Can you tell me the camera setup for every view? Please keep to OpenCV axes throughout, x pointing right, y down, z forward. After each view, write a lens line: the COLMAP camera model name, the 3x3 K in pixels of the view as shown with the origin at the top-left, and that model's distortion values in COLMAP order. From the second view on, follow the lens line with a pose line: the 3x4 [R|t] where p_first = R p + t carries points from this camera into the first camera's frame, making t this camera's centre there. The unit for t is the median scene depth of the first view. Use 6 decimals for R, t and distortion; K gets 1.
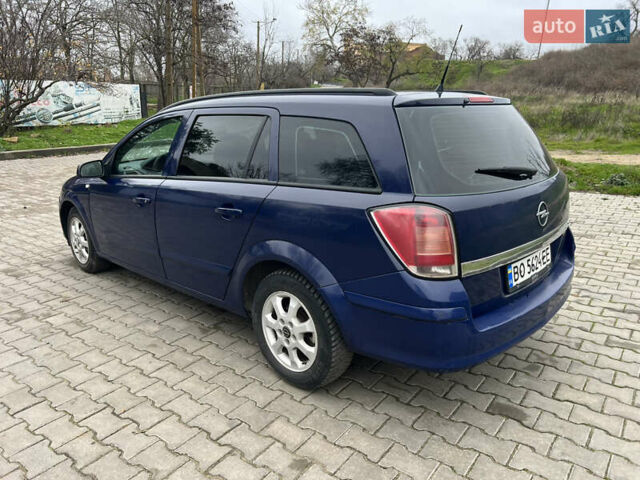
lens RADIAL K [[510.6, 0, 320.0], [0, 510.6, 240.0], [0, 0, 1]] dist [0.078062, -0.112355]
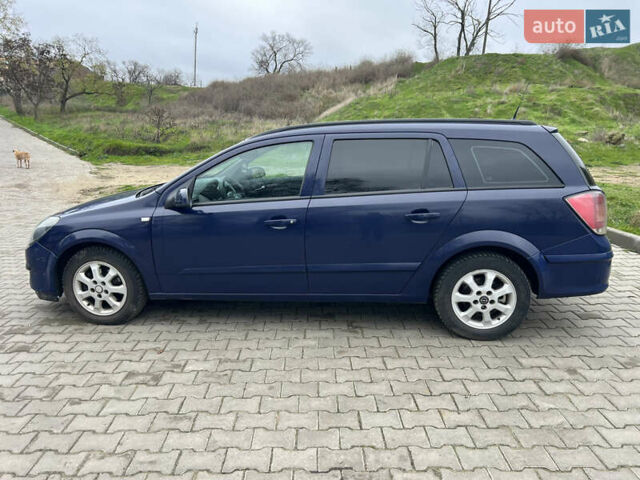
lens RADIAL K [[510.6, 0, 320.0], [0, 510.6, 240.0], [0, 0, 1]] dist [0.078062, -0.112355]
pose [[0.766019, -0.127509, 0.630044, -0.940818], [0.152698, 0.988169, 0.014333, -0.045264], [-0.624418, 0.085227, 0.776427, 0.167982]]
